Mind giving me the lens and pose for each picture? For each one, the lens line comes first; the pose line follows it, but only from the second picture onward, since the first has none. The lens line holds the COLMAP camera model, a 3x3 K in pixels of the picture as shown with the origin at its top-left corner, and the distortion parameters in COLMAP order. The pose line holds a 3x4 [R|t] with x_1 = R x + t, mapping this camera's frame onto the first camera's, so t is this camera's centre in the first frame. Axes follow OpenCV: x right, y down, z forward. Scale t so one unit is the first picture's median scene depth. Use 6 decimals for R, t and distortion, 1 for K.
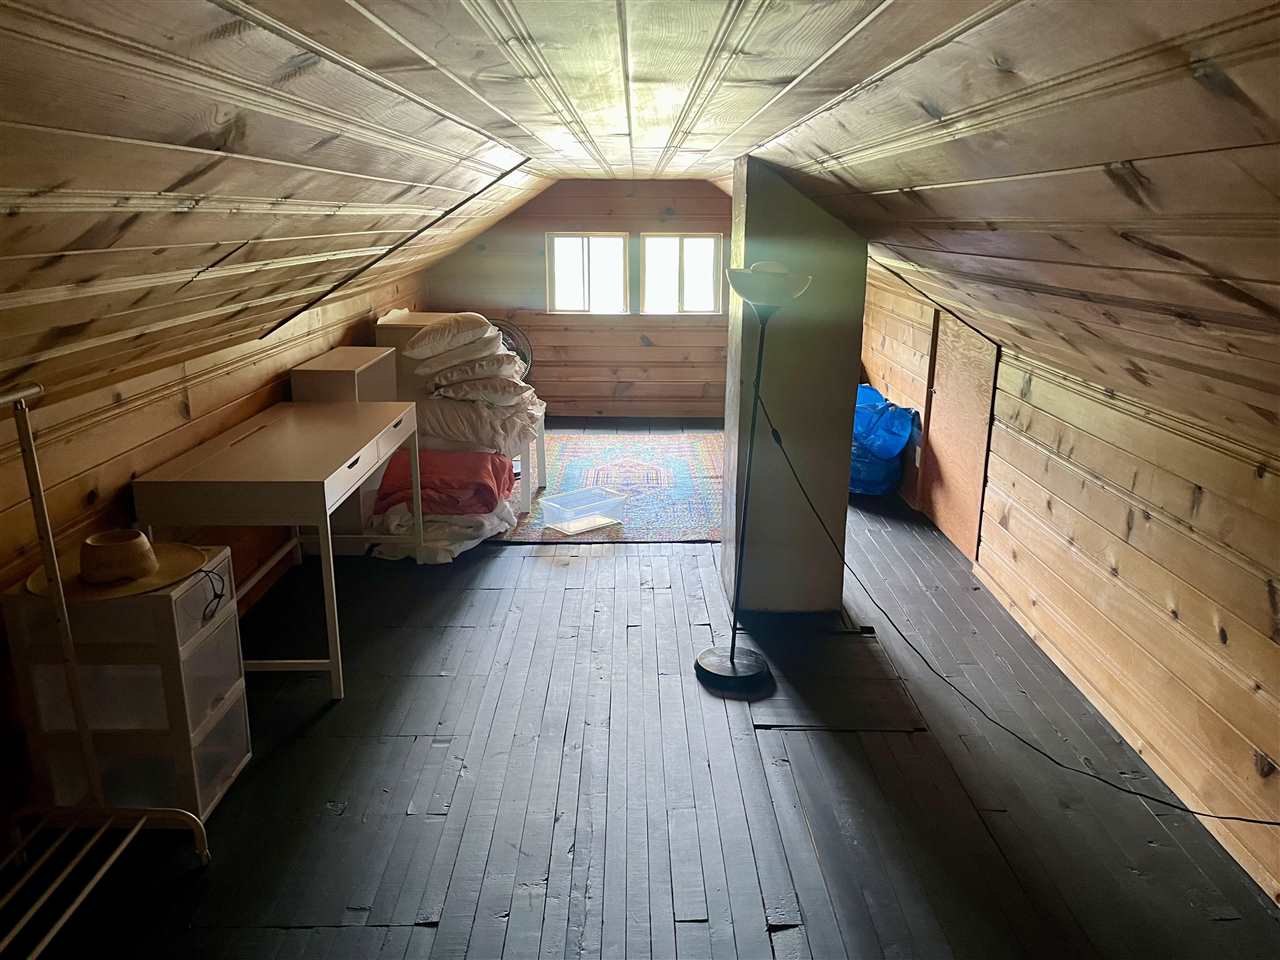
lens RADIAL K [[972.5, 0, 647.9], [0, 972.5, 472.4], [0, 0, 1]] dist [0.040370, -0.024802]
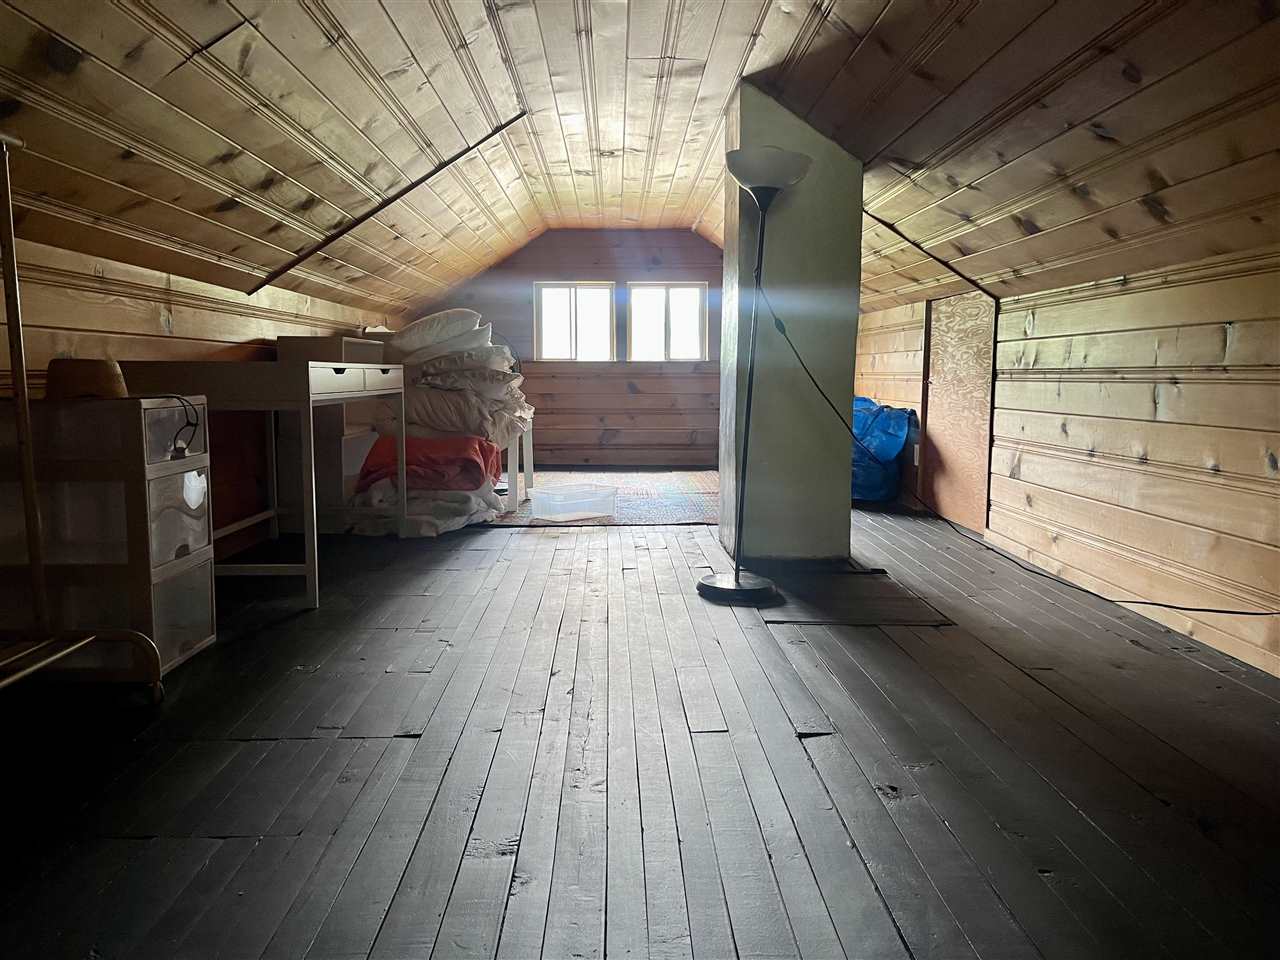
lens RADIAL K [[972.5, 0, 628.8], [0, 972.5, 481.9], [0, 0, 1]] dist [0.040370, -0.024802]
pose [[0.999982, -0.005552, 0.002333, -0.013642], [0.005854, 0.987021, -0.160482, 0.181228], [-0.001411, 0.160493, 0.987036, 0.048426]]
